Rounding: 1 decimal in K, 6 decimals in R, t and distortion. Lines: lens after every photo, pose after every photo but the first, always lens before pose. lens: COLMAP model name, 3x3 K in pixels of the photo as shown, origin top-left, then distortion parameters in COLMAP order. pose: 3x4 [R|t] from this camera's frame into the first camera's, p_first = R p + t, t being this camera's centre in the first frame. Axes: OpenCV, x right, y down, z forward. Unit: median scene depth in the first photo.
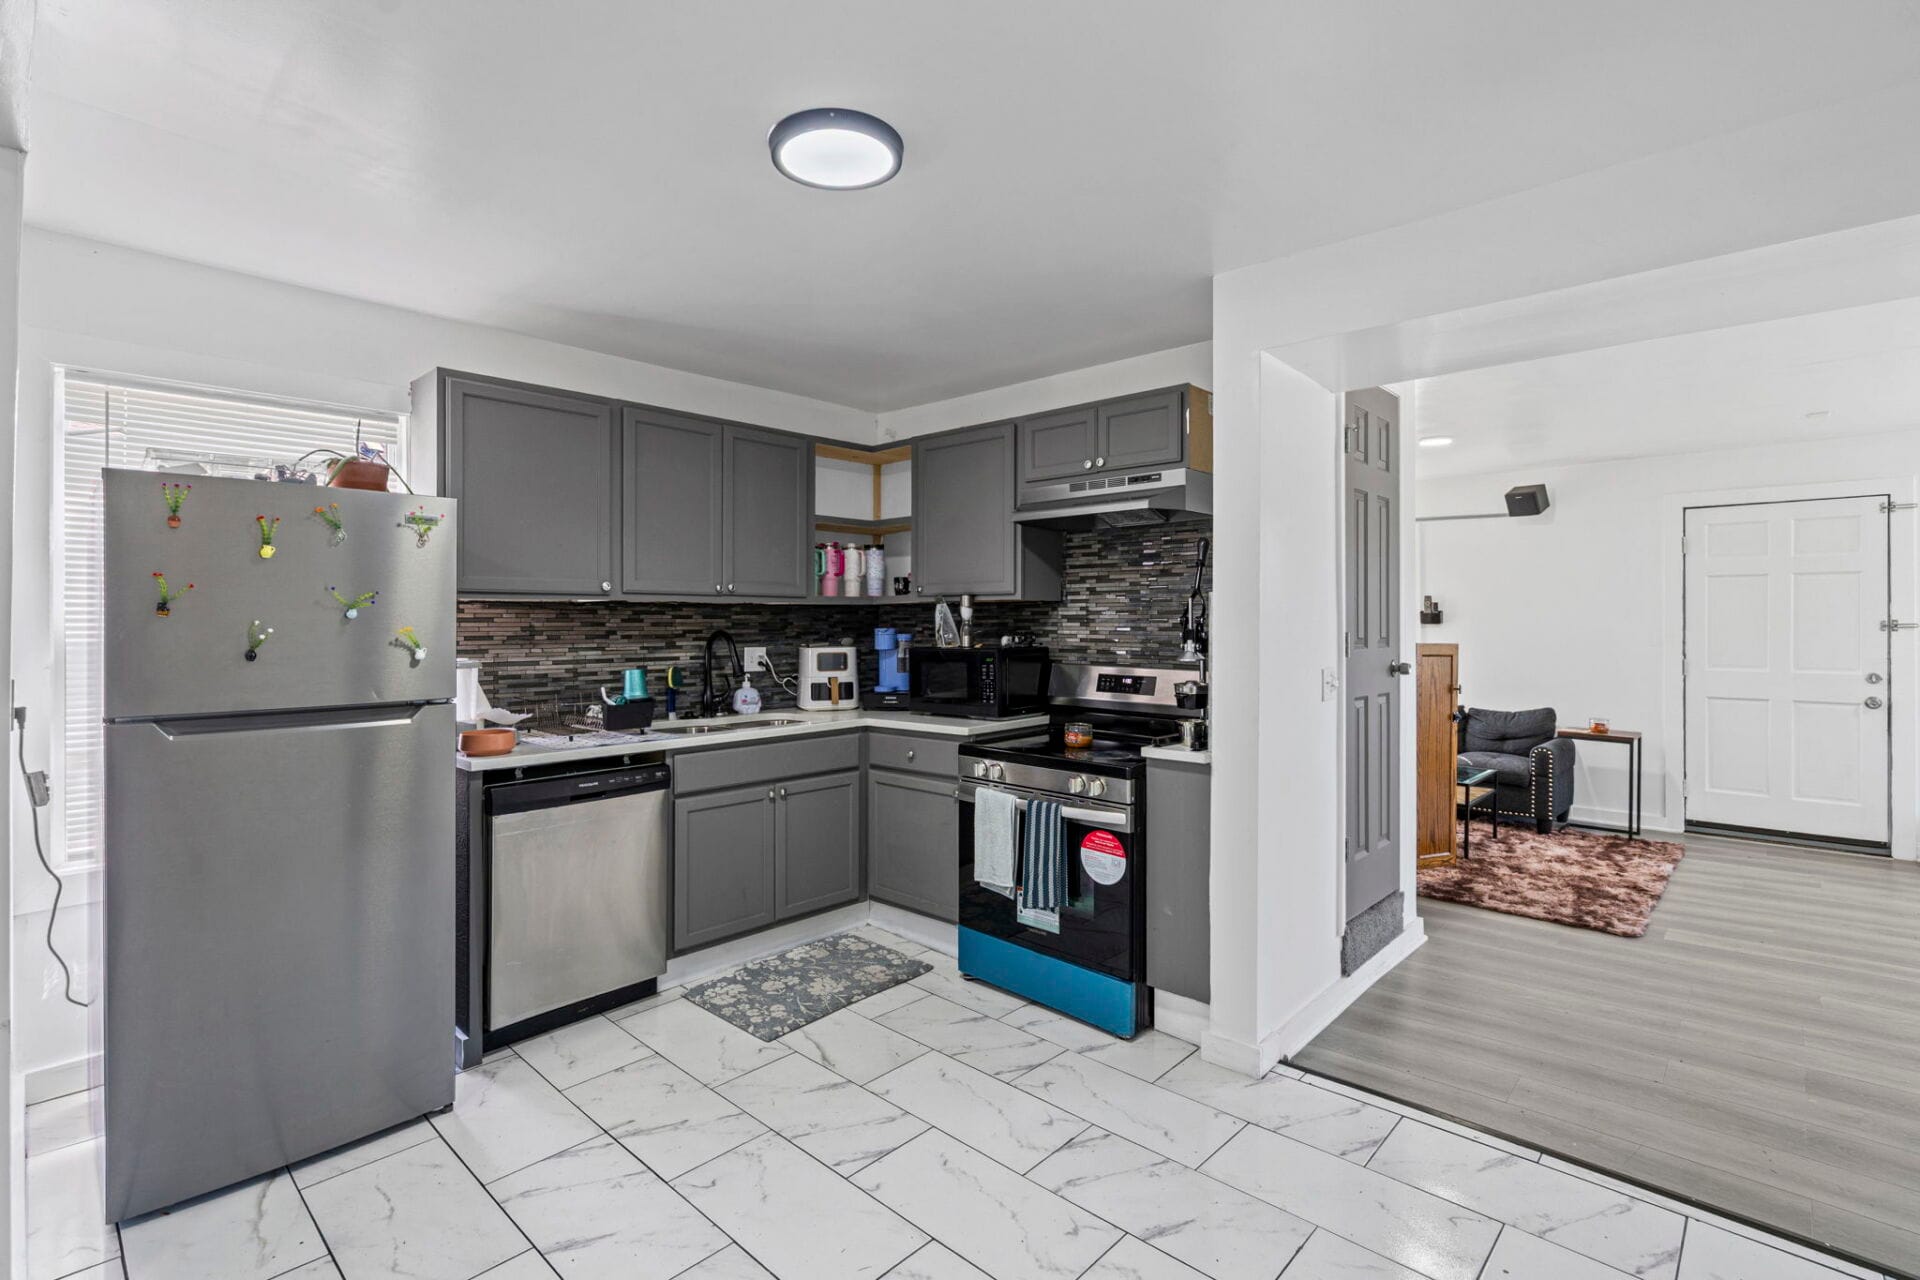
lens RADIAL K [[875.5, 0, 961.6], [0, 875.5, 623.7], [0, 0, 1]] dist [-0.004617, -0.000378]
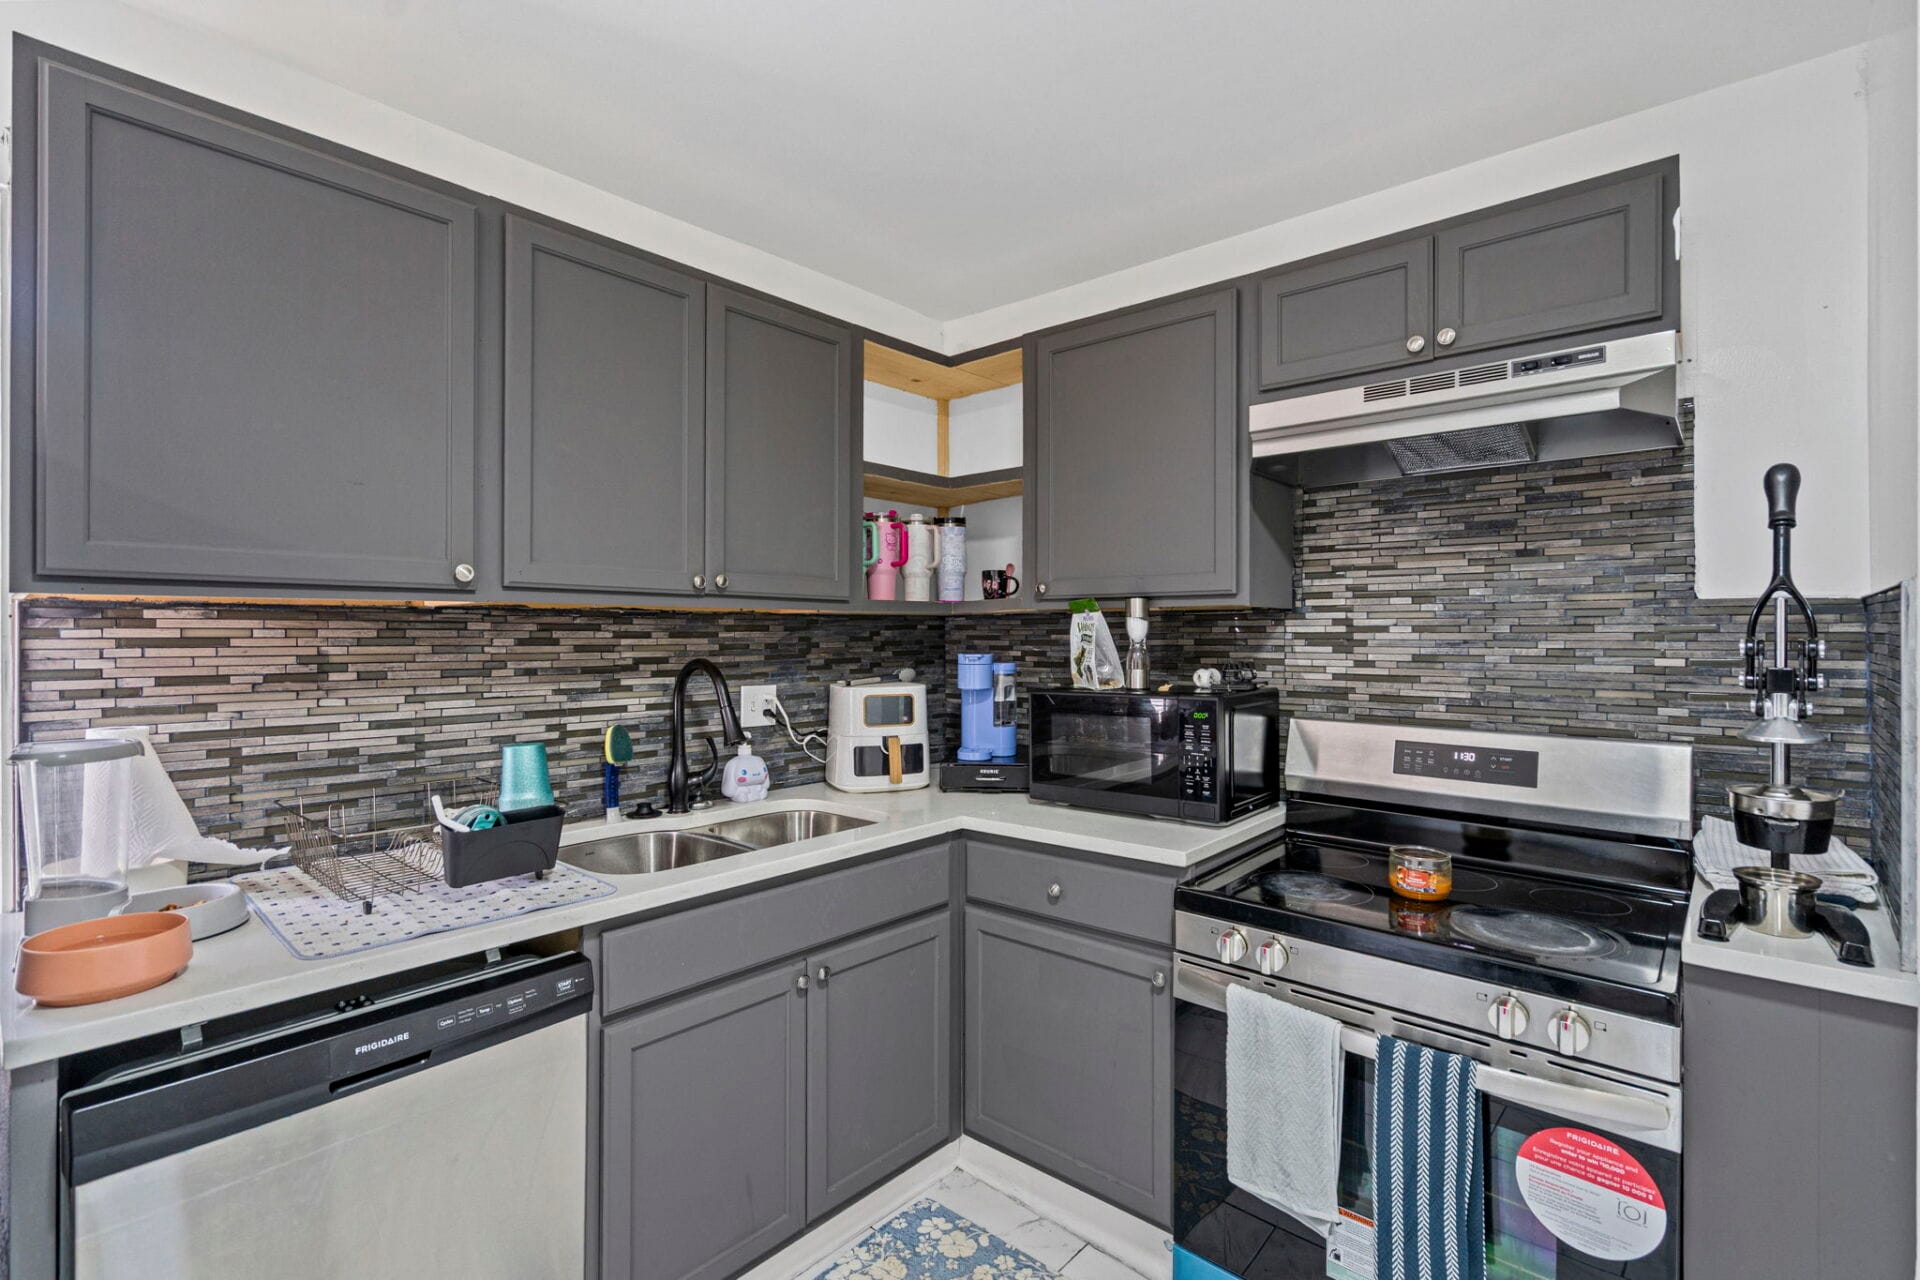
lens RADIAL K [[873.1, 0, 960.0], [0, 873.1, 640.0], [0, 0, 1]] dist [-0.001779, -0.000187]
pose [[0.999688, 0.001836, 0.024916, -0.124609], [-0.001918, 0.999993, 0.003234, -0.006762], [-0.024910, -0.003280, 0.999684, 0.441070]]
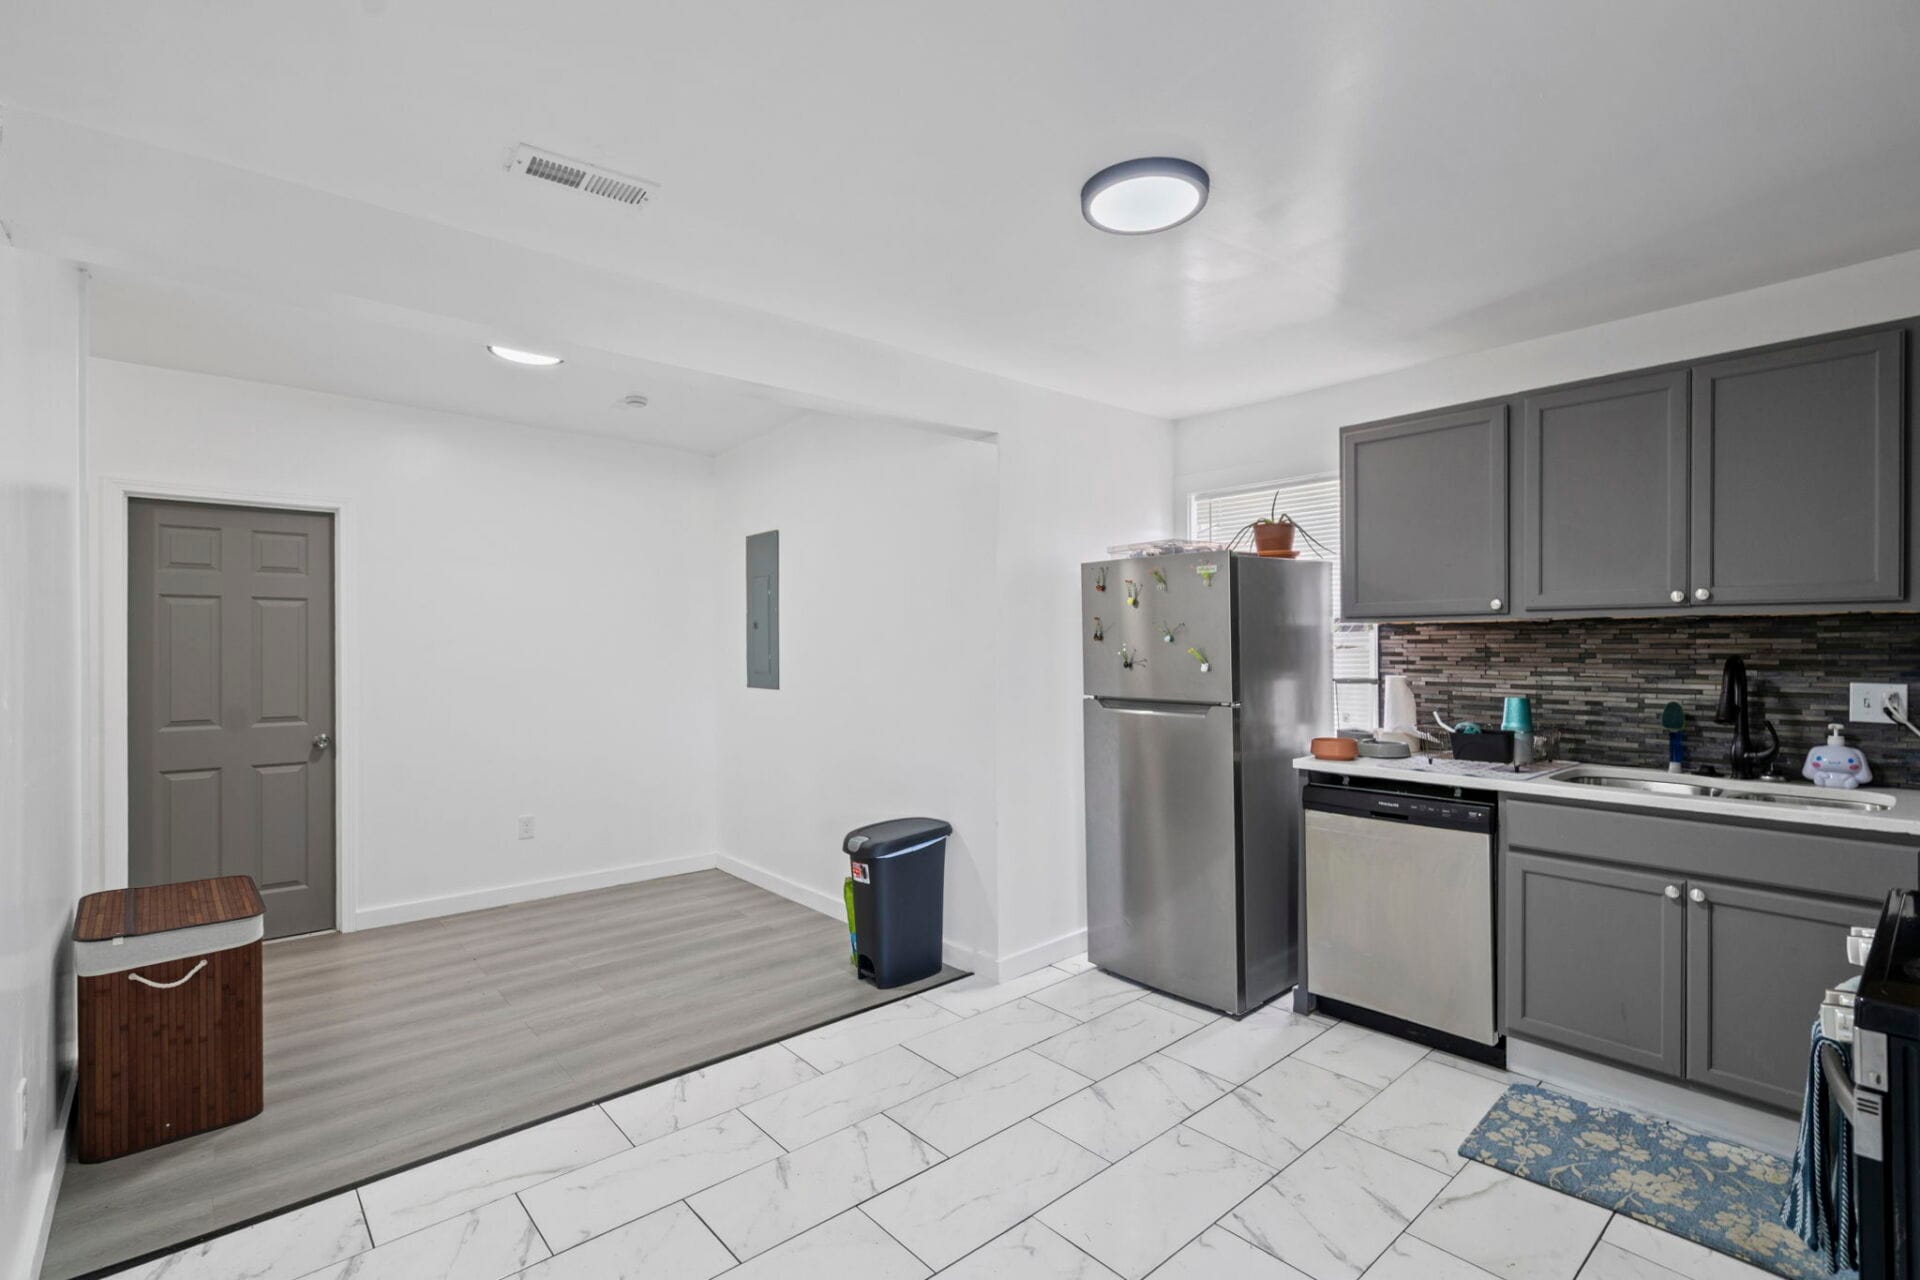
lens RADIAL K [[882.5, 0, 960.0], [0, 882.5, 640.0], [0, 0, 1]] dist [-0.002621, -0.000314]
pose [[-0.096707, -0.000283, -0.995313, 0.486108], [0.003178, 0.999995, -0.000593, -0.005978], [0.995308, -0.003220, -0.096705, 0.457998]]
